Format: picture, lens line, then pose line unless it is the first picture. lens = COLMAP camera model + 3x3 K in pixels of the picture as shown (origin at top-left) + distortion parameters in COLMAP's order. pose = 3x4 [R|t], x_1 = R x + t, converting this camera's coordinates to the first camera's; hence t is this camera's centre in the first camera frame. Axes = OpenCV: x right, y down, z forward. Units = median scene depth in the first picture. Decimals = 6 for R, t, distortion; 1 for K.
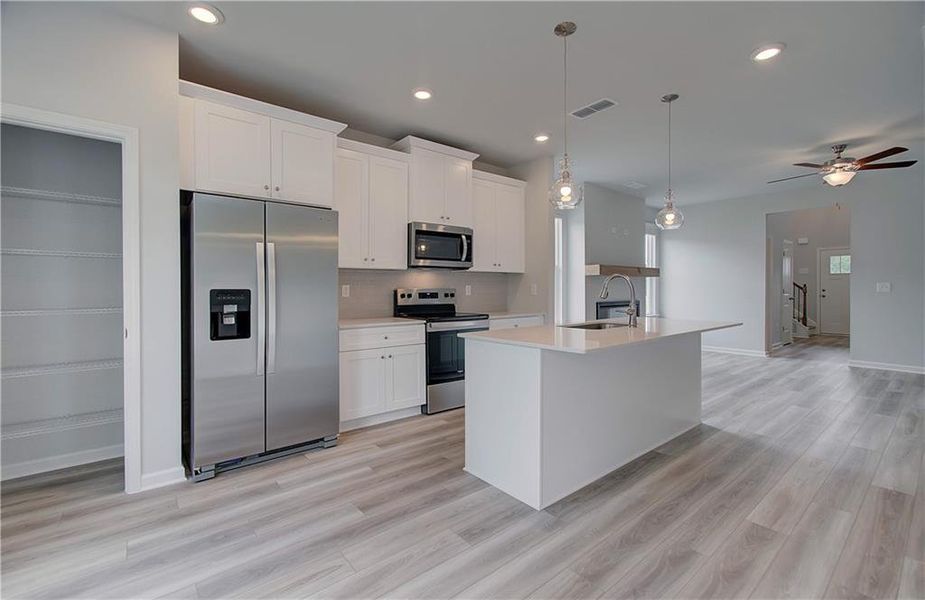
lens RADIAL K [[401.7, 0, 464.7], [0, 401.7, 293.1], [0, 0, 1]] dist [-0.001045, 0.000940]
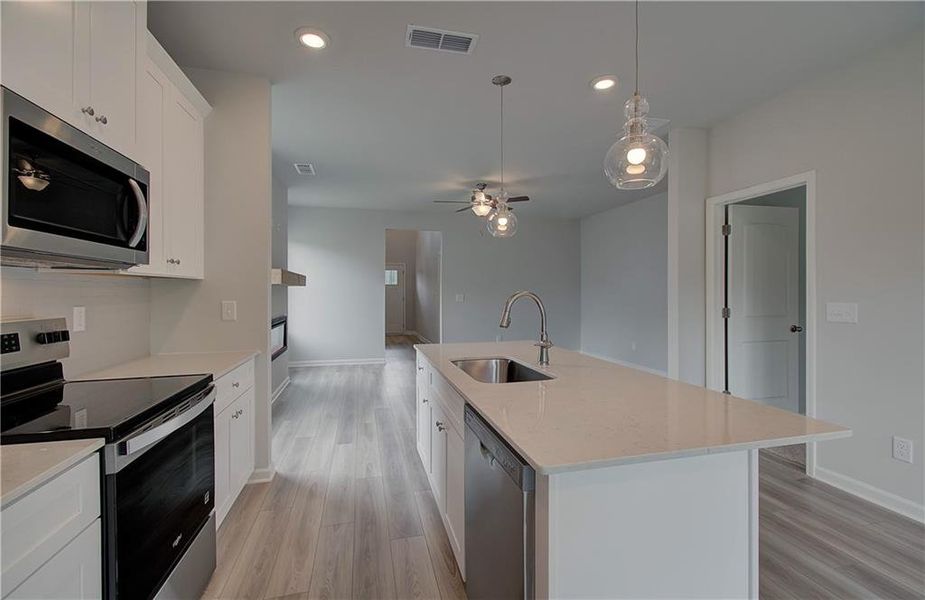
lens RADIAL K [[404.1, 0, 464.6], [0, 404.1, 296.2], [0, 0, 1]] dist [0.001913, 0.000335]
pose [[0.421149, -0.007259, 0.906963, -0.229961], [0.011636, 0.999929, 0.002600, -0.031156], [-0.906917, 0.009459, 0.421203, 0.578163]]
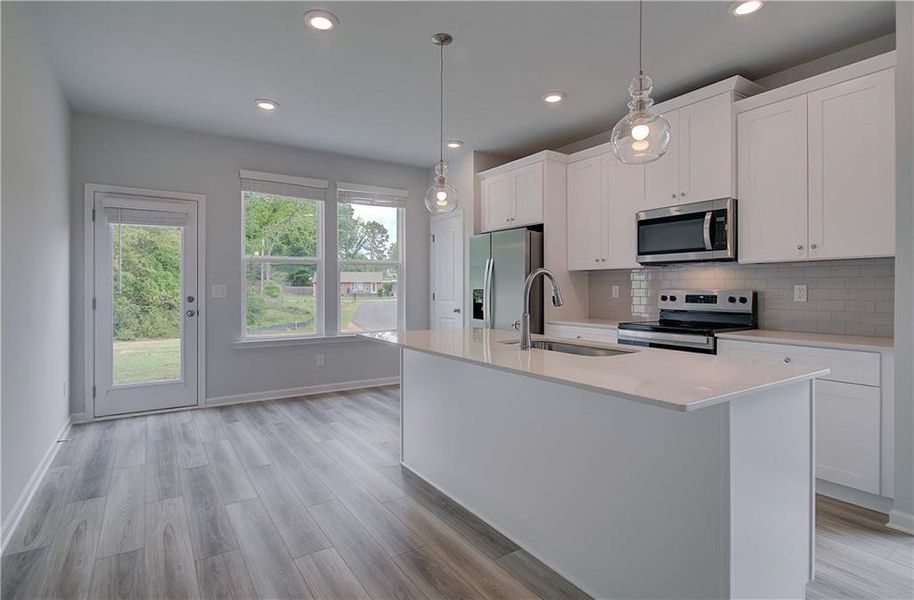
lens RADIAL K [[463.0, 0, 458.7], [0, 463.0, 285.5], [0, 0, 1]] dist [0.001518, 0.001269]
pose [[-0.097399, -0.003266, -0.995240, 0.851689], [-0.012578, 0.999919, -0.002051, -0.012580], [0.995166, 0.012319, -0.097432, 0.686096]]
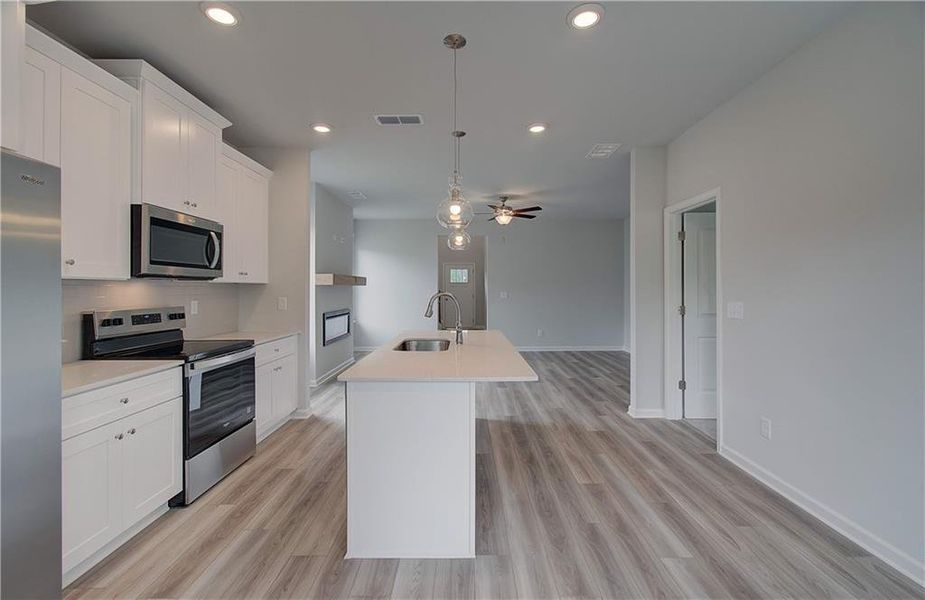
lens RADIAL K [[405.1, 0, 464.4], [0, 405.1, 290.3], [0, 0, 1]] dist [-0.007609, 0.000294]
pose [[0.637108, -0.001586, 0.770773, -0.280020], [0.010011, 0.999931, -0.006217, -0.033166], [-0.770710, 0.011677, 0.637079, 0.219212]]
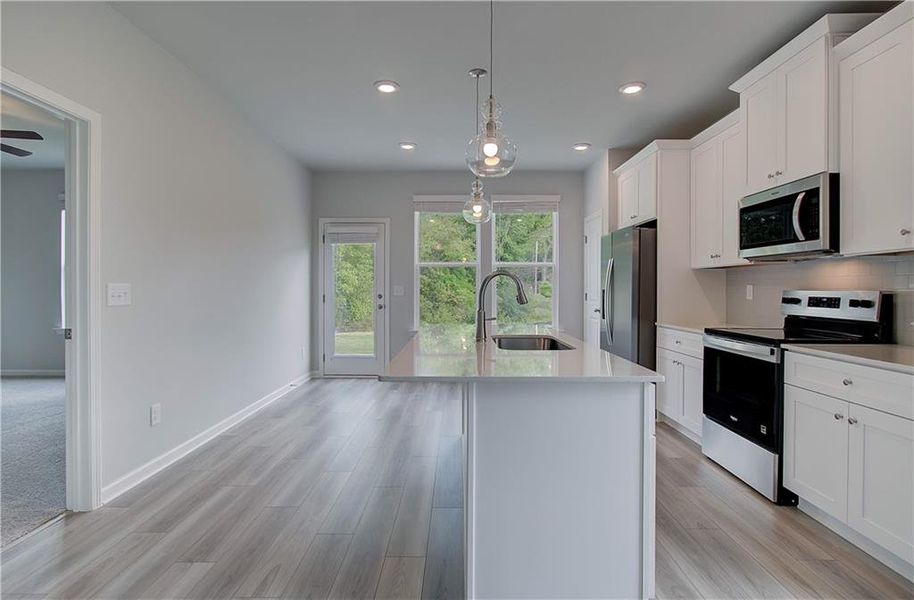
lens RADIAL K [[463.0, 0, 458.7], [0, 463.0, 285.5], [0, 0, 1]] dist [0.001518, 0.001269]
pose [[-0.634215, -0.003655, -0.773148, 0.805620], [-0.010010, 0.999944, 0.003484, -0.016473], [0.773092, 0.009949, -0.634216, 1.087365]]
